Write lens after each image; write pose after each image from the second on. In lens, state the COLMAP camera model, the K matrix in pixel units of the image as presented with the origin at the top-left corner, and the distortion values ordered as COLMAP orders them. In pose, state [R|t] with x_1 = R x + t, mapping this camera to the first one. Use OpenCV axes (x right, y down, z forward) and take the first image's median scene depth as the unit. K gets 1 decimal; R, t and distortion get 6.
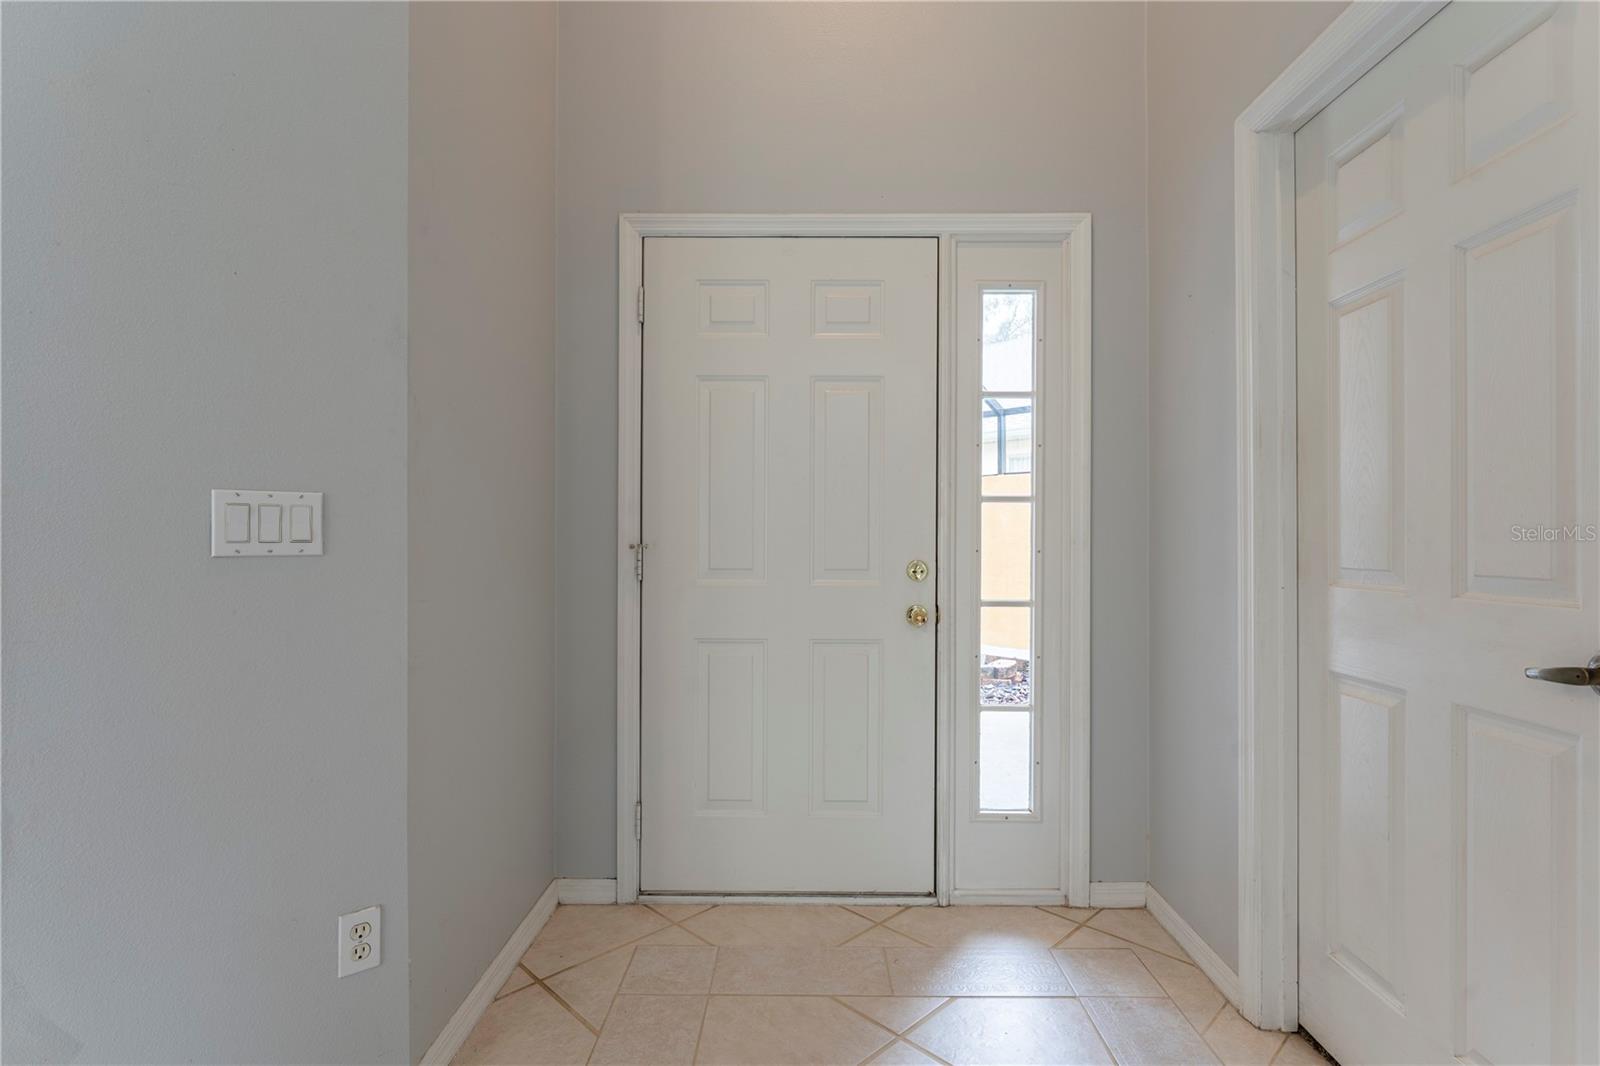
lens RADIAL K [[723.0, 0, 840.2], [0, 723.0, 534.6], [0, 0, 1]] dist [0.001011, -0.000557]
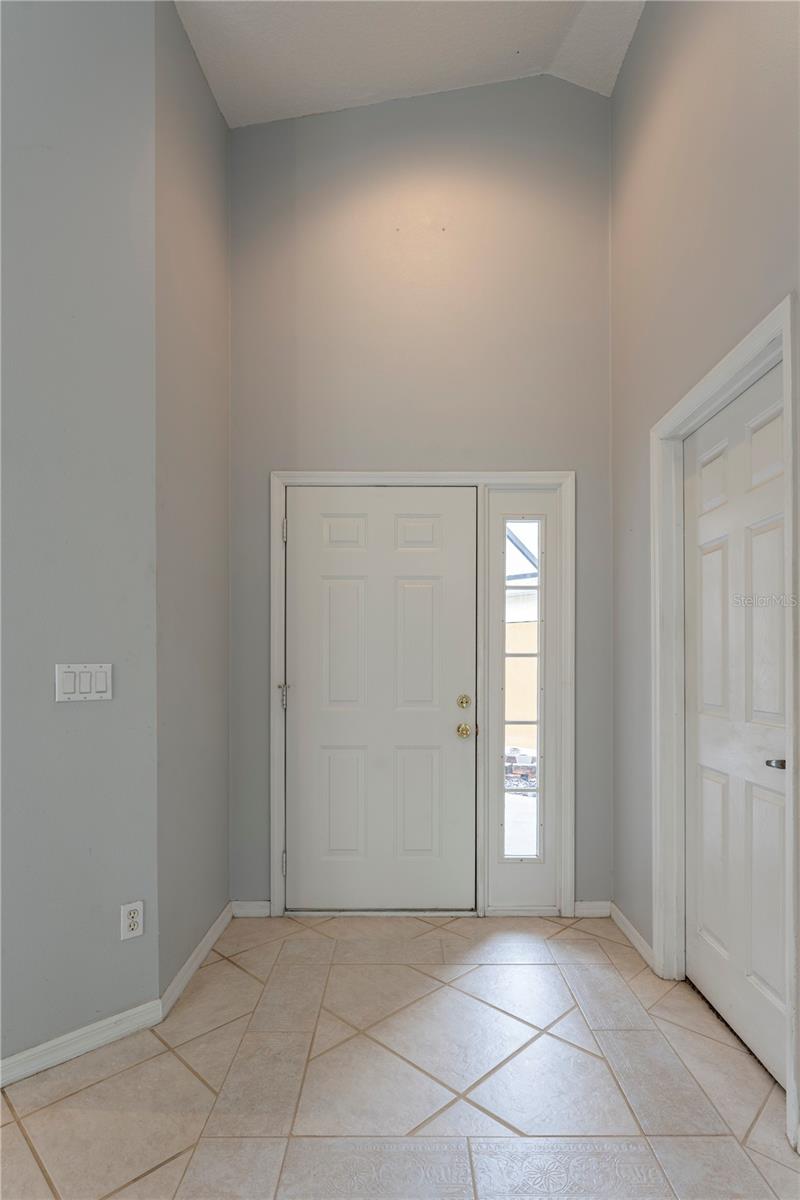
lens RADIAL K [[637.8, 0, 441.1], [0, 637.8, 656.2], [0, 0, 1]] dist [0.002409, 0.000029]
pose [[0.999967, -0.002083, 0.007828, 0.048036], [0.002039, 0.999982, 0.005661, -0.056142], [-0.007839, -0.005644, 0.999953, -0.372881]]
